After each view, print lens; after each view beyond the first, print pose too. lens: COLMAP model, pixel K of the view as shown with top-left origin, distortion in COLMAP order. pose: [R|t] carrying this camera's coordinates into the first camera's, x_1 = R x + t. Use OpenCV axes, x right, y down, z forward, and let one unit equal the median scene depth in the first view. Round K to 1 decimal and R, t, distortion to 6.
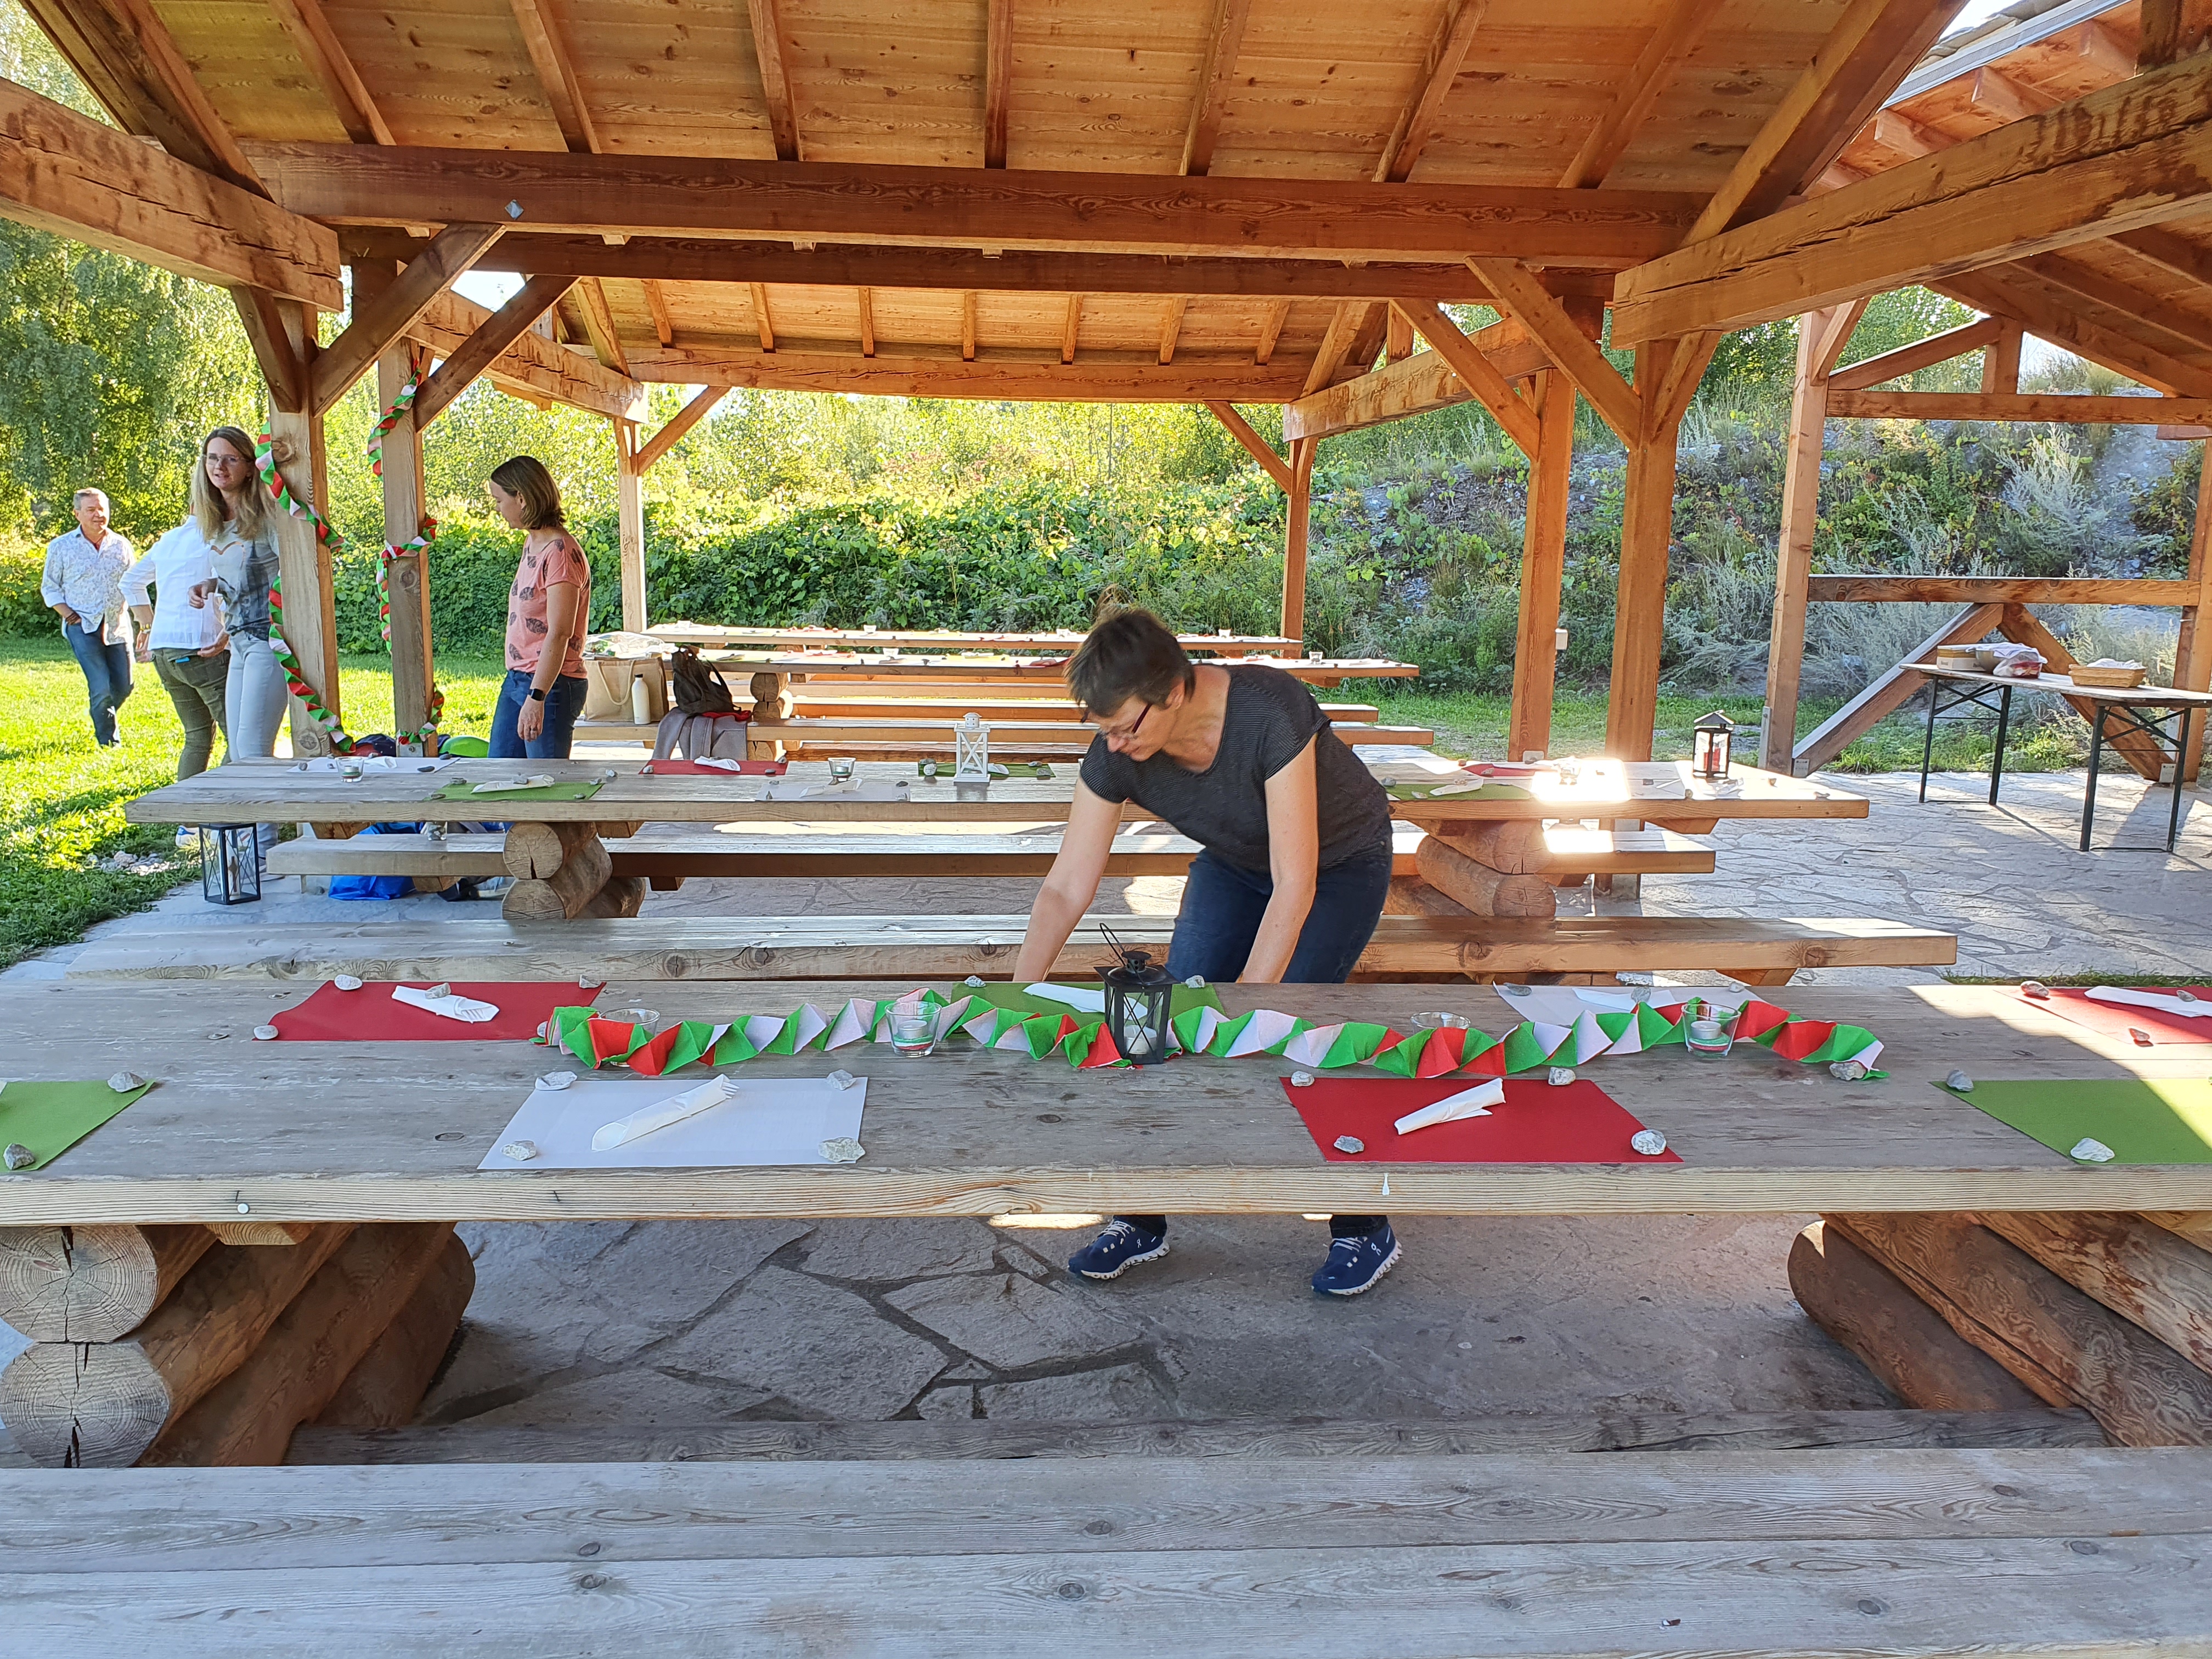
lens RADIAL K [[1755.1, 0, 1098.0], [0, 1755.1, 832.6], [0, 0, 1]] dist [0.020201, -0.002764]
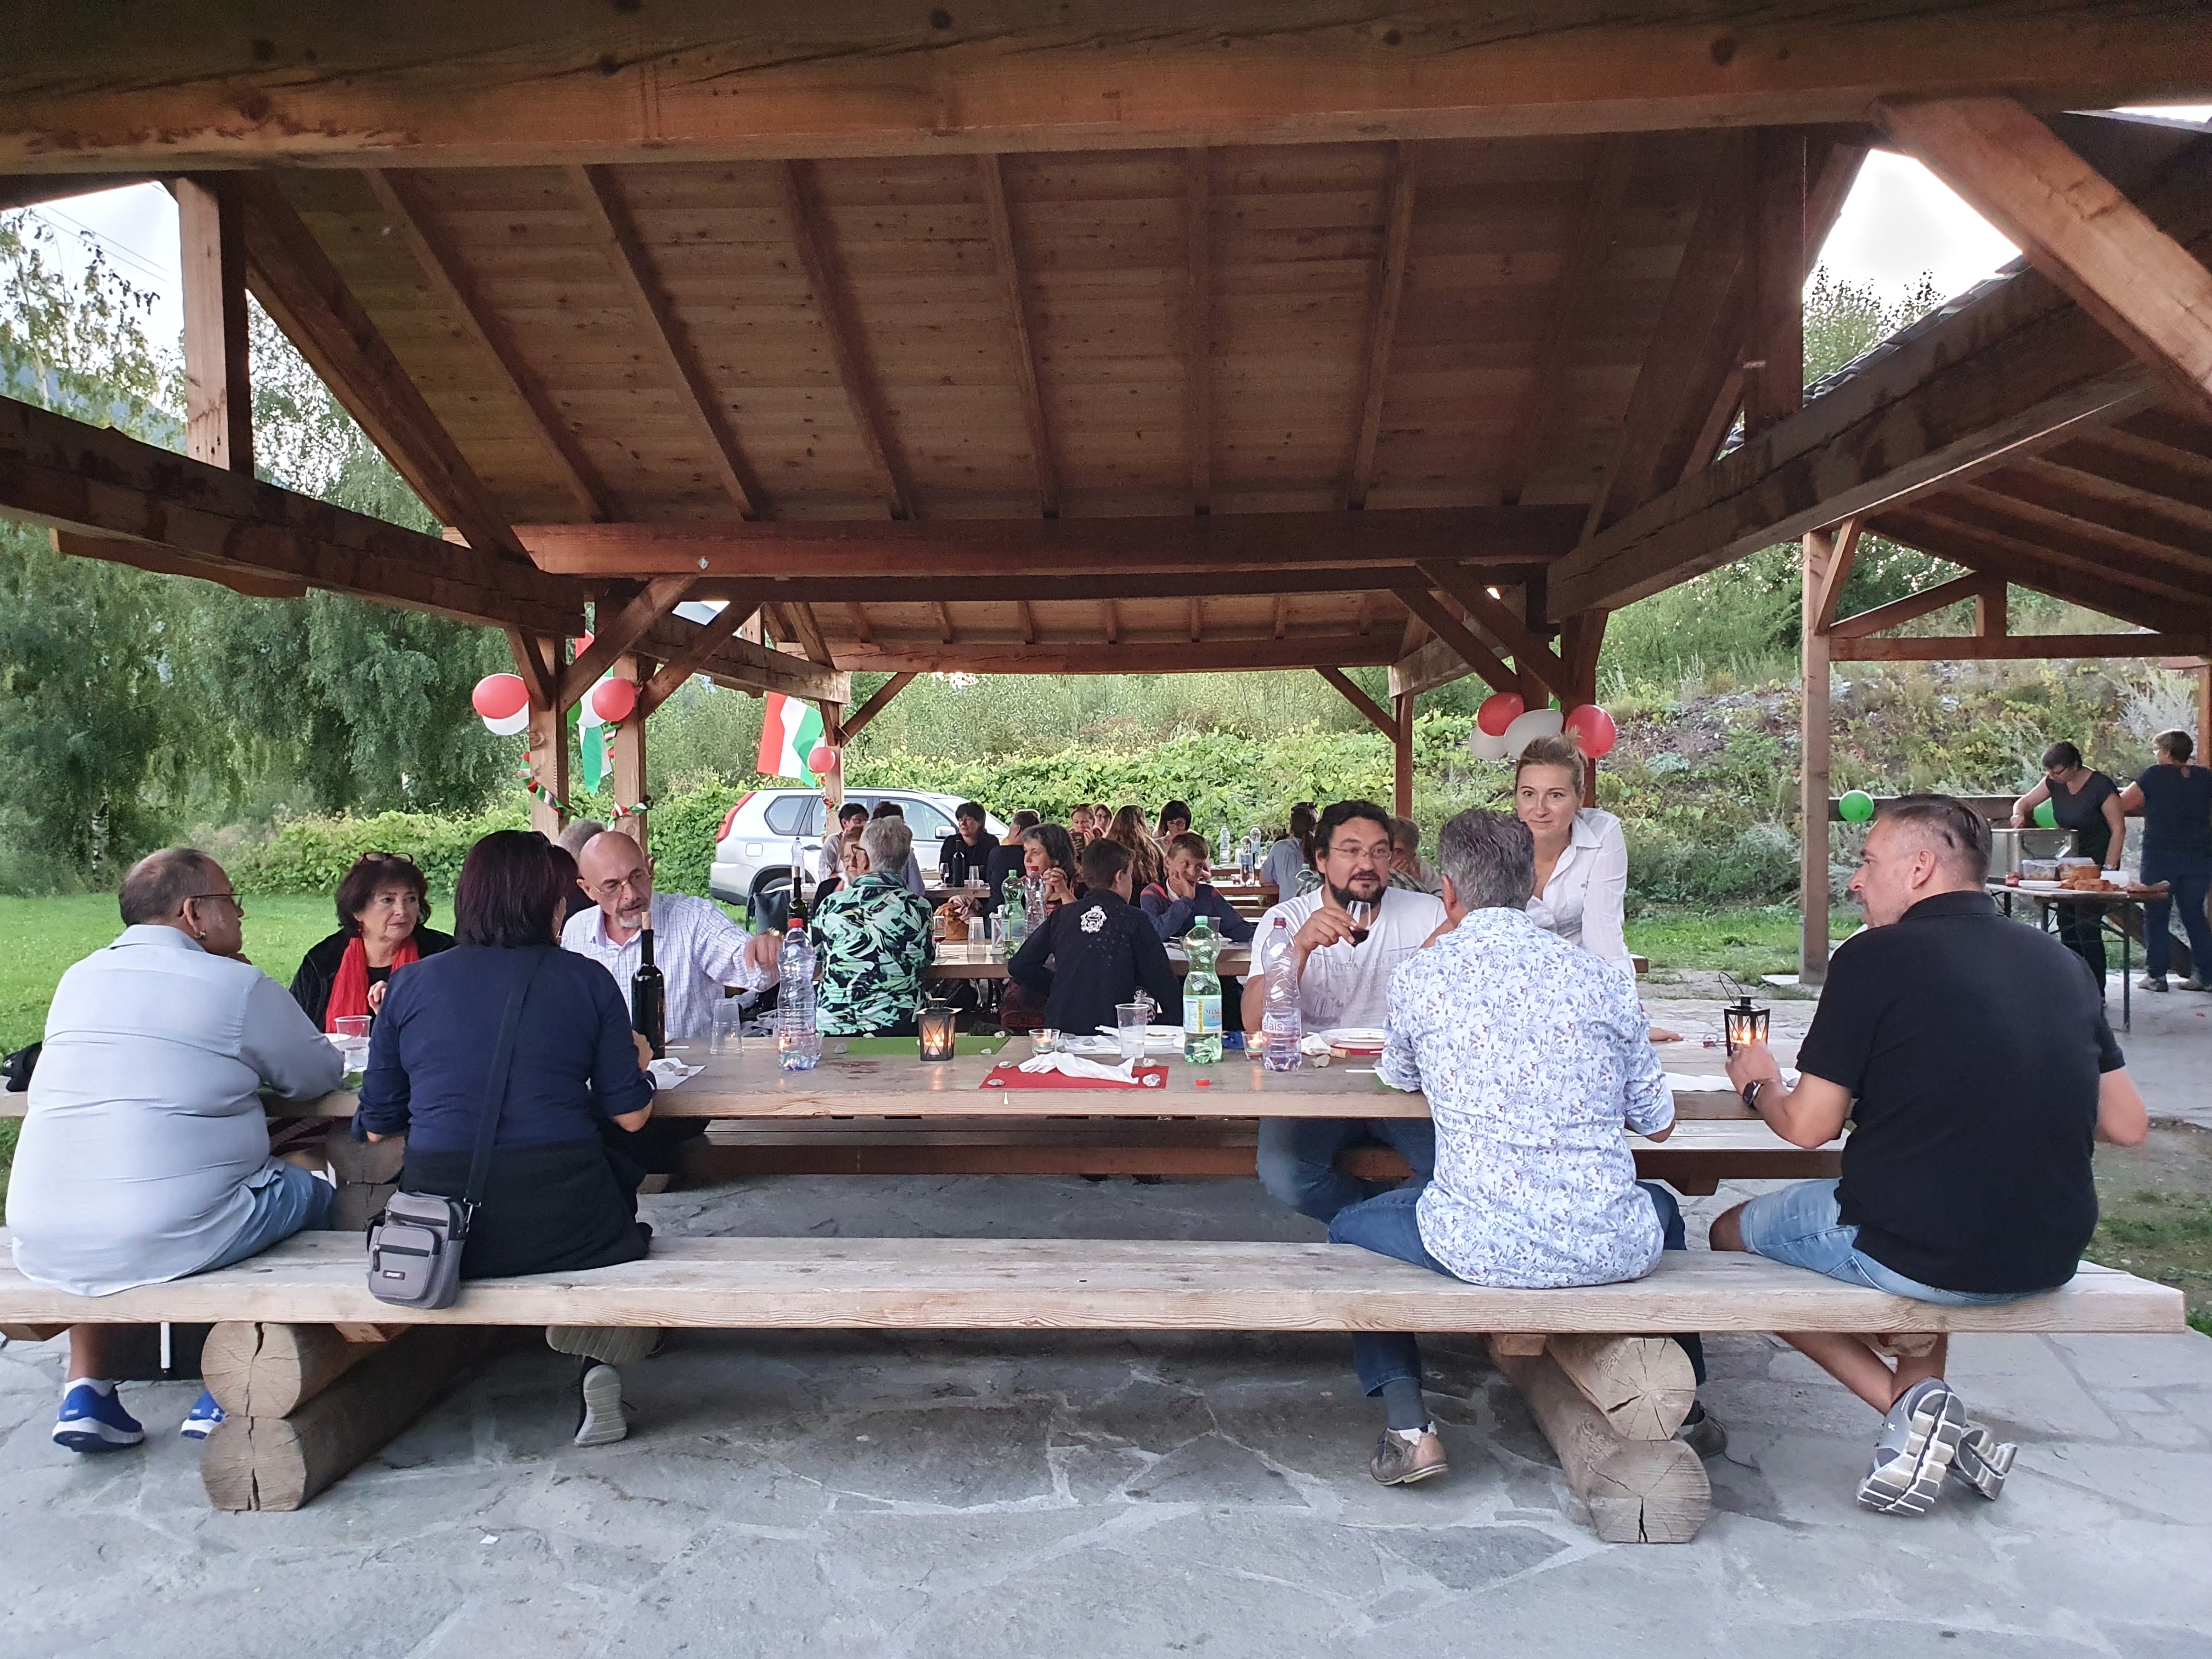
lens RADIAL K [[1709.6, 0, 1106.0], [0, 1709.6, 829.5], [0, 0, 1]] dist [0.122433, -0.001909]
pose [[0.990473, -0.025080, -0.135401, 0.079502], [0.005406, 0.989598, -0.143761, 0.026454], [0.137598, 0.141659, 0.980306, -0.131400]]
